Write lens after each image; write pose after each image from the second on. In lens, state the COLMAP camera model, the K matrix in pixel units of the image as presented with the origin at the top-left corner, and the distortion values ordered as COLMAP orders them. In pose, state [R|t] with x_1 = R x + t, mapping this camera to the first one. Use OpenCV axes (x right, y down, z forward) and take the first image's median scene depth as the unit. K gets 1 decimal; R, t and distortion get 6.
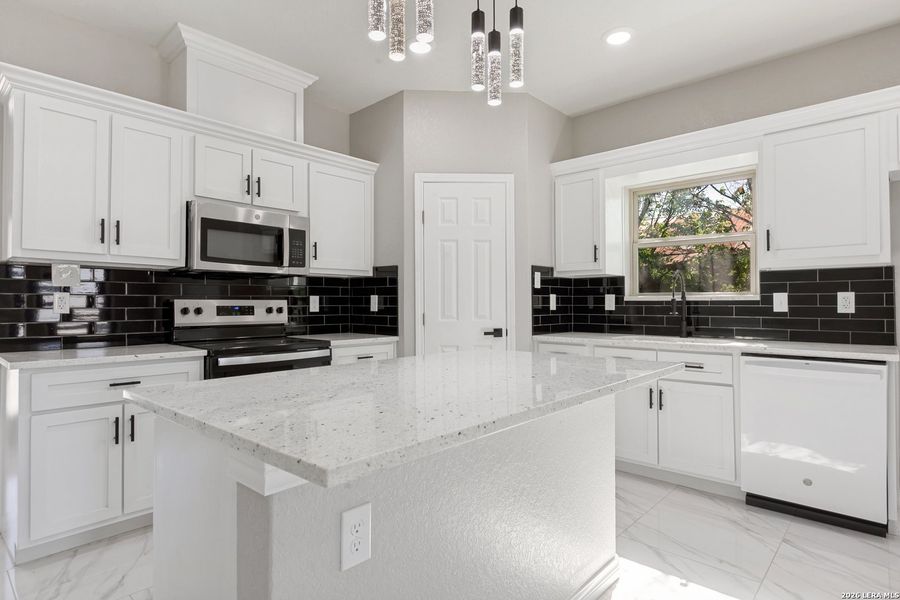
lens RADIAL K [[487.9, 0, 447.4], [0, 487.9, 299.1], [0, 0, 1]] dist [0.001820, -0.001162]
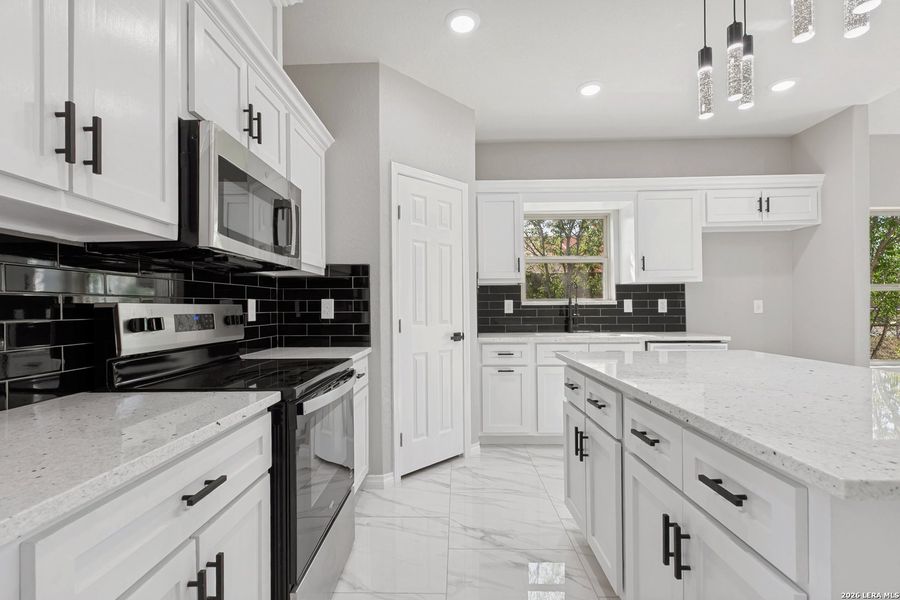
lens RADIAL K [[411.8, 0, 448.1], [0, 411.8, 306.9], [0, 0, 1]] dist [0.000973, -0.000060]
pose [[0.749883, -0.004036, 0.661558, -0.510680], [0.001988, 0.999991, 0.003847, 0.003304], [-0.661567, -0.001570, 0.749884, 0.391930]]
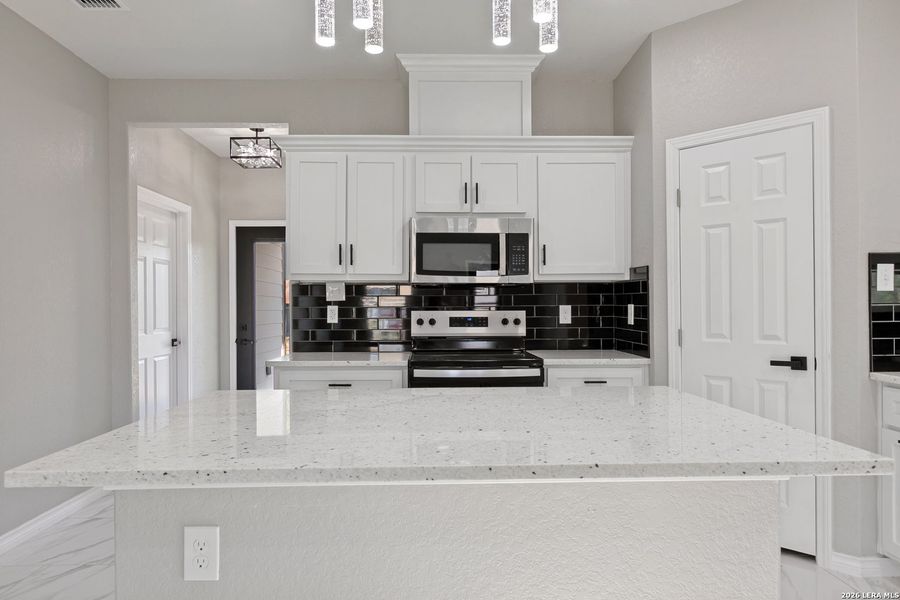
lens RADIAL K [[560.7, 0, 442.7], [0, 560.7, 305.8], [0, 0, 1]] dist [-0.001683, -0.000735]
pose [[0.693637, -0.001410, -0.720324, 0.327401], [0.009442, 0.999930, 0.007135, -0.016300], [0.720263, -0.011750, 0.693602, 0.170491]]
